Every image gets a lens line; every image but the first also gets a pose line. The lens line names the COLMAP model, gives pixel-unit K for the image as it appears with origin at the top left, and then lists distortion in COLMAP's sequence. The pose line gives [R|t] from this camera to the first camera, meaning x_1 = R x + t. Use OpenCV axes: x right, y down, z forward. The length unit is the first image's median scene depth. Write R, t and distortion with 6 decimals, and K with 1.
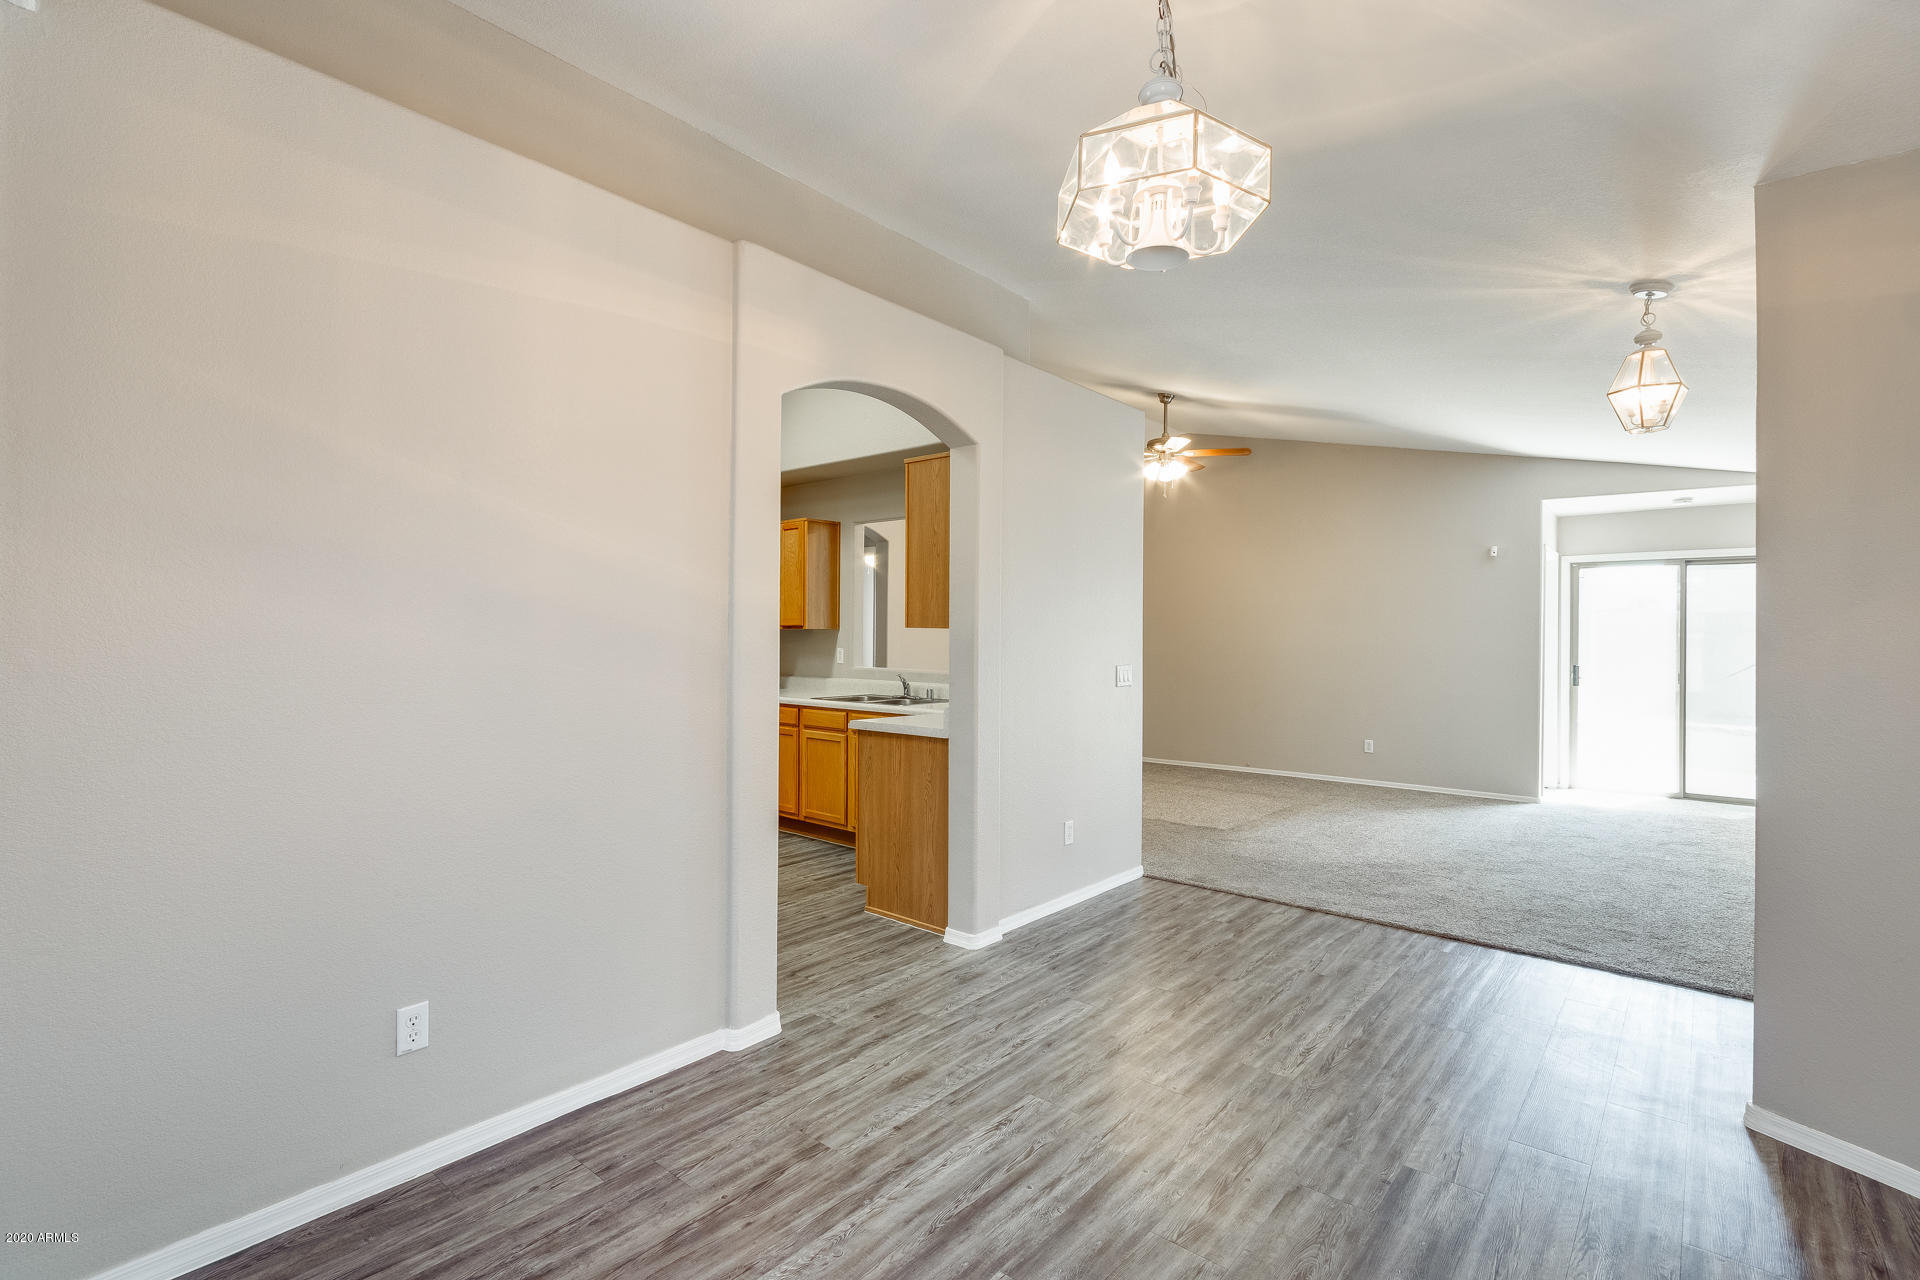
lens RADIAL K [[888.0, 0, 947.1], [0, 888.0, 641.0], [0, 0, 1]] dist [-0.000102, 0.003561]
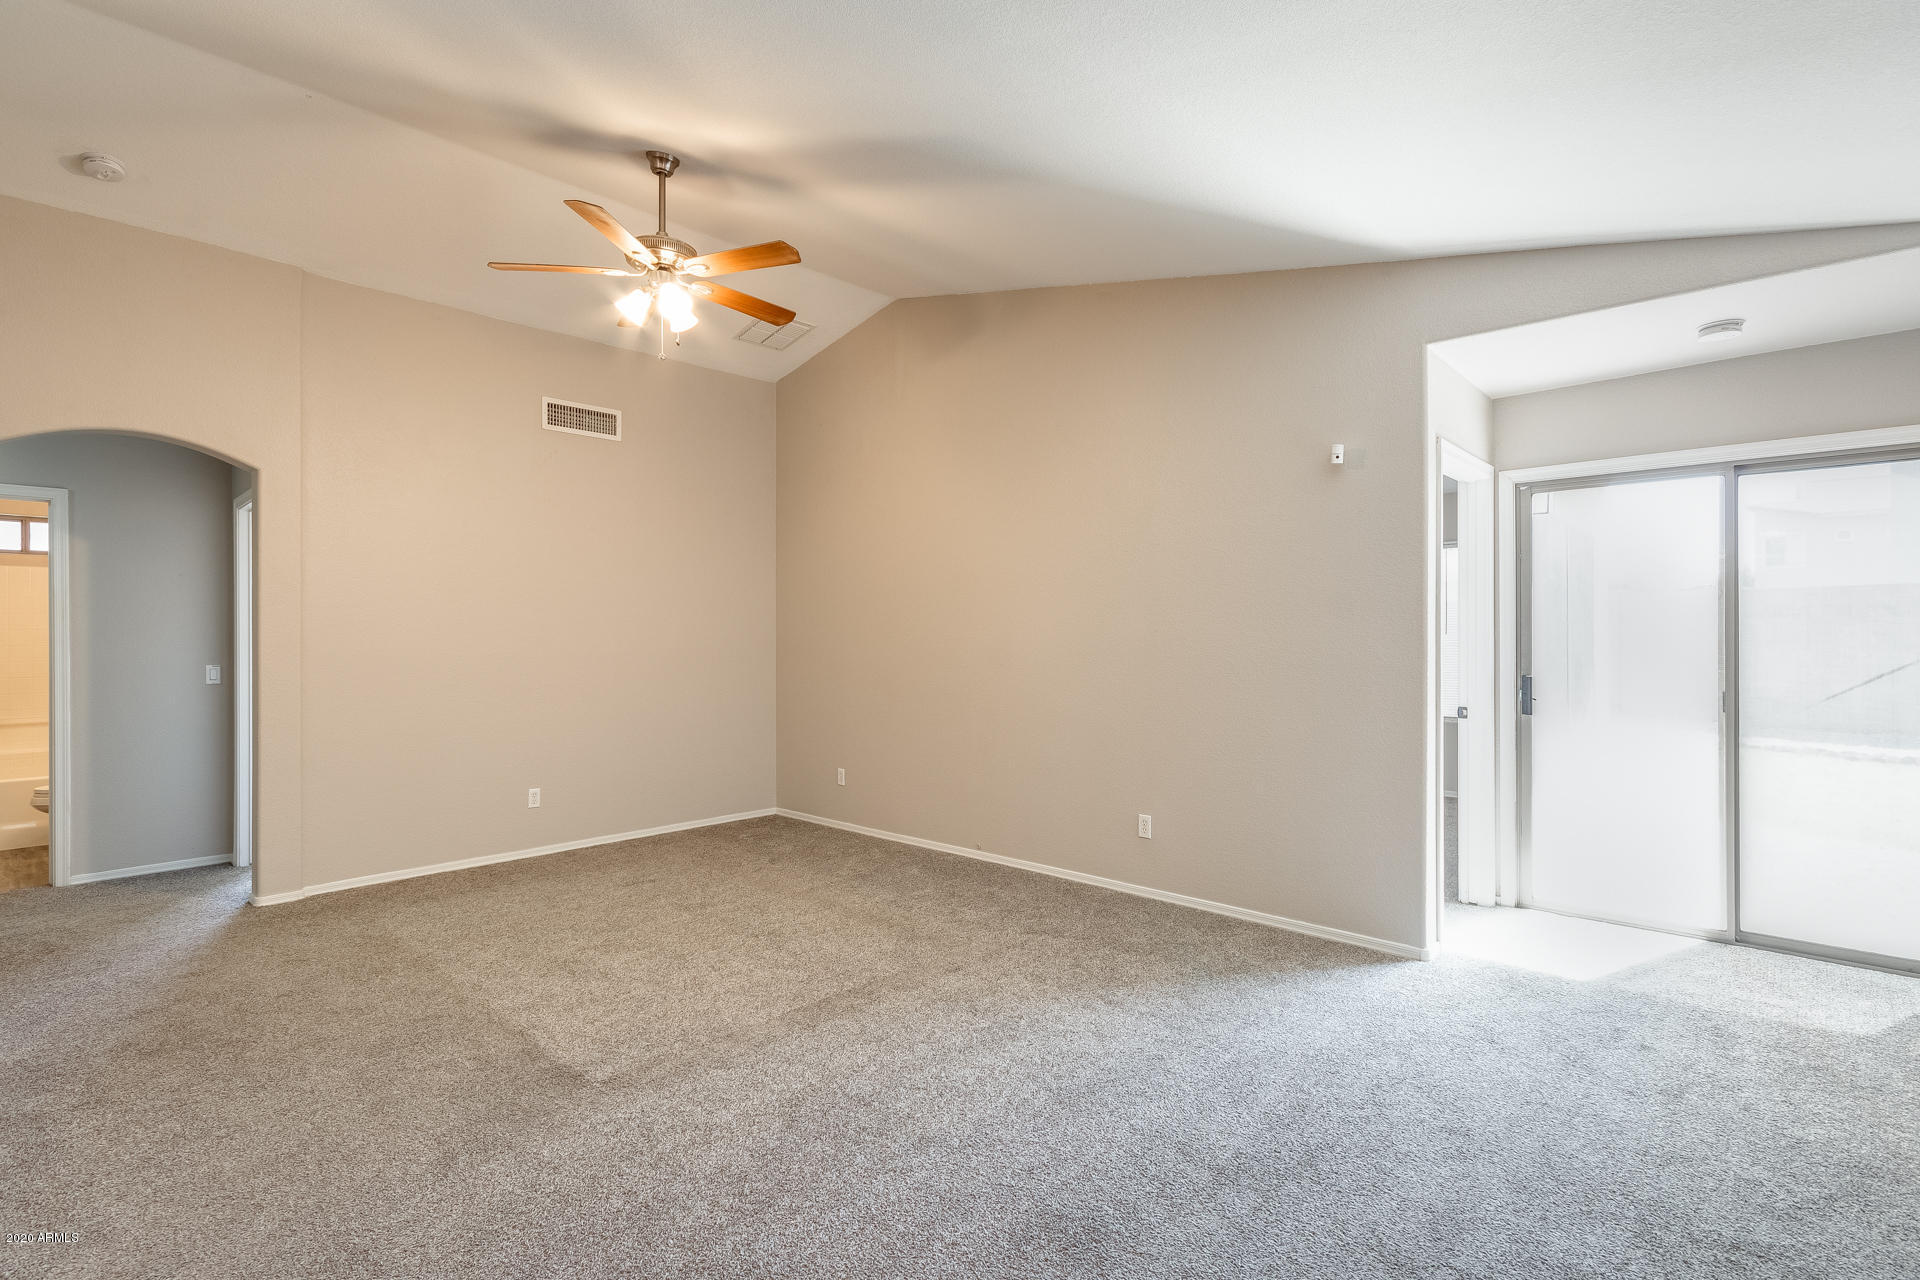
lens RADIAL K [[888.0, 0, 966.3], [0, 888.0, 642.8], [0, 0, 1]] dist [-0.000102, 0.003561]
pose [[0.998164, -0.012362, -0.059289, 0.426481], [0.012624, 0.999912, 0.004042, 0.001280], [0.059234, -0.004783, 0.998233, 0.474237]]
